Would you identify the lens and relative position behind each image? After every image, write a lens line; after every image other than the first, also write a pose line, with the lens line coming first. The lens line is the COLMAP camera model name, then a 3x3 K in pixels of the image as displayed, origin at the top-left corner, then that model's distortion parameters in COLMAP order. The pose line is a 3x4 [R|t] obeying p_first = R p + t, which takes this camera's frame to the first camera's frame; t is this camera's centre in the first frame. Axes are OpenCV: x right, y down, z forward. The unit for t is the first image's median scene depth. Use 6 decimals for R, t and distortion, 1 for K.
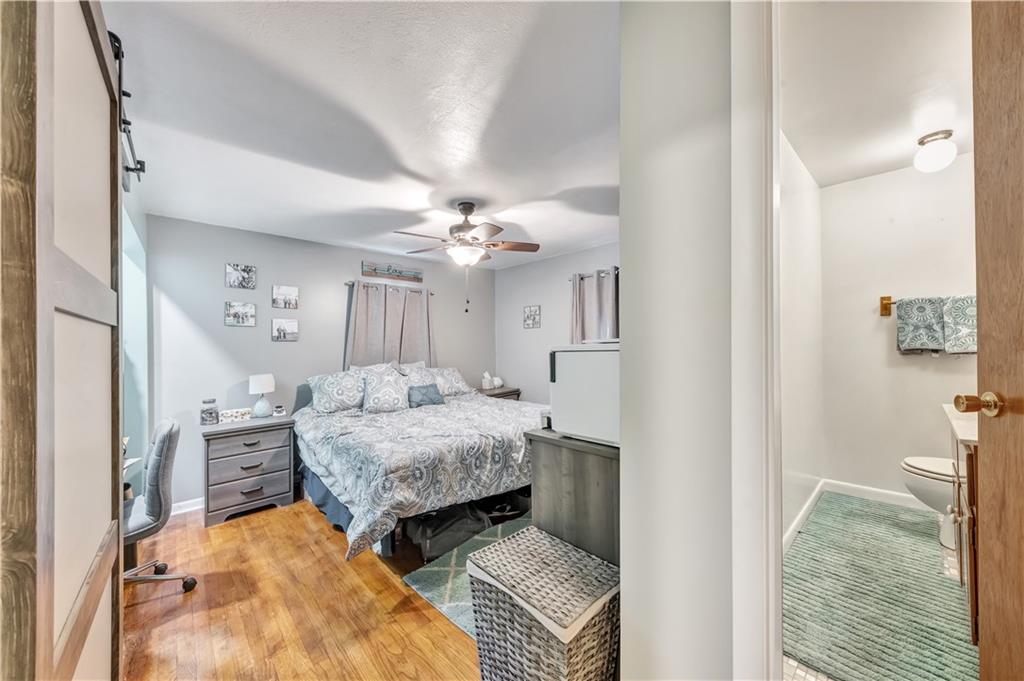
lens RADIAL K [[361.9, 0, 513.3], [0, 361.9, 343.8], [0, 0, 1]] dist [0.001773, 0.000142]
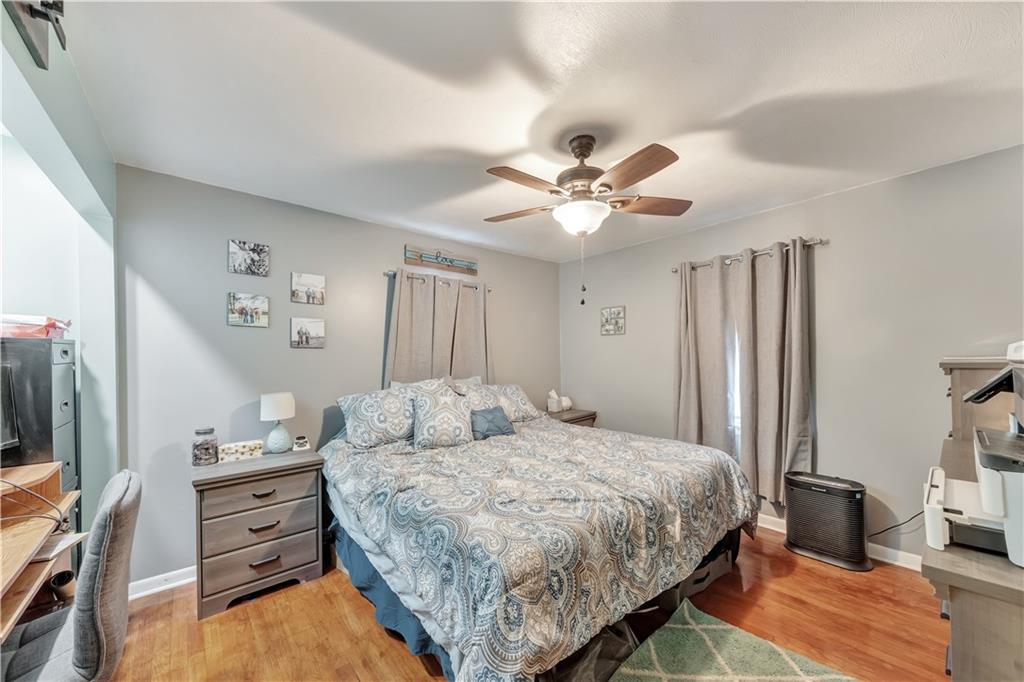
lens RADIAL K [[369.1, 0, 514.5], [0, 369.1, 363.0], [0, 0, 1]] dist [-0.001124, -0.000312]
pose [[0.999509, 0.008654, -0.030114, -0.219731], [-0.008124, 0.999811, 0.017688, 0.007752], [0.030261, -0.017435, 0.999390, 0.306915]]
